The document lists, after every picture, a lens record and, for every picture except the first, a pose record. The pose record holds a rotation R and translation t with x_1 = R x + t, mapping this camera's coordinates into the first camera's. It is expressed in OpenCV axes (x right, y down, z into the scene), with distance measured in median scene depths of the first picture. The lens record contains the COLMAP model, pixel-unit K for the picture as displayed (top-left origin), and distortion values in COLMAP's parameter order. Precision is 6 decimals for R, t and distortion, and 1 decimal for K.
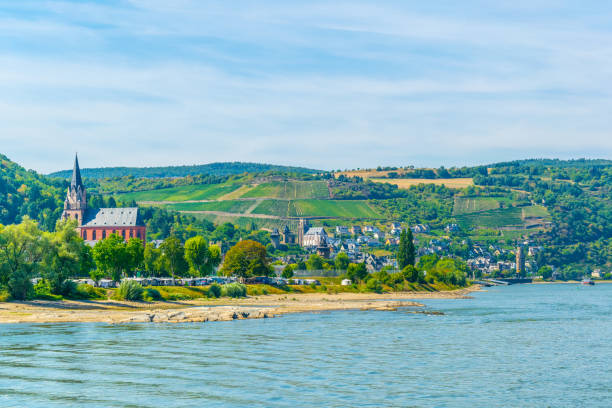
lens RADIAL K [[1614.7, 0, 306.0], [0, 1614.7, 204.0], [0, 0, 1]] dist [-0.022381, 0.164865]
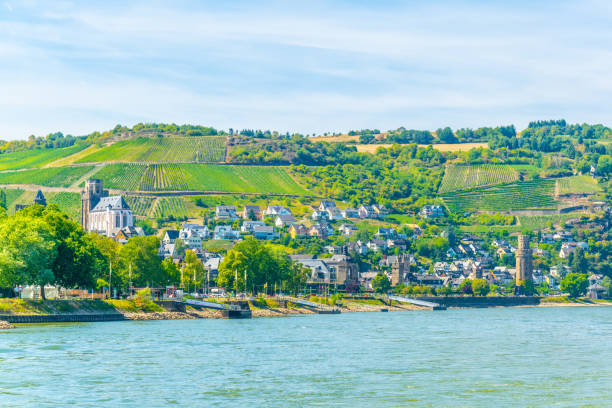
lens RADIAL K [[1671.6, 0, 306.0], [0, 1671.6, 204.0], [0, 0, 1]] dist [-0.016666, -0.057736]
pose [[0.998433, -0.004916, -0.055736, 0.077684], [0.004220, 0.999912, -0.012598, 0.019115], [0.055793, 0.012343, 0.998366, 0.386557]]
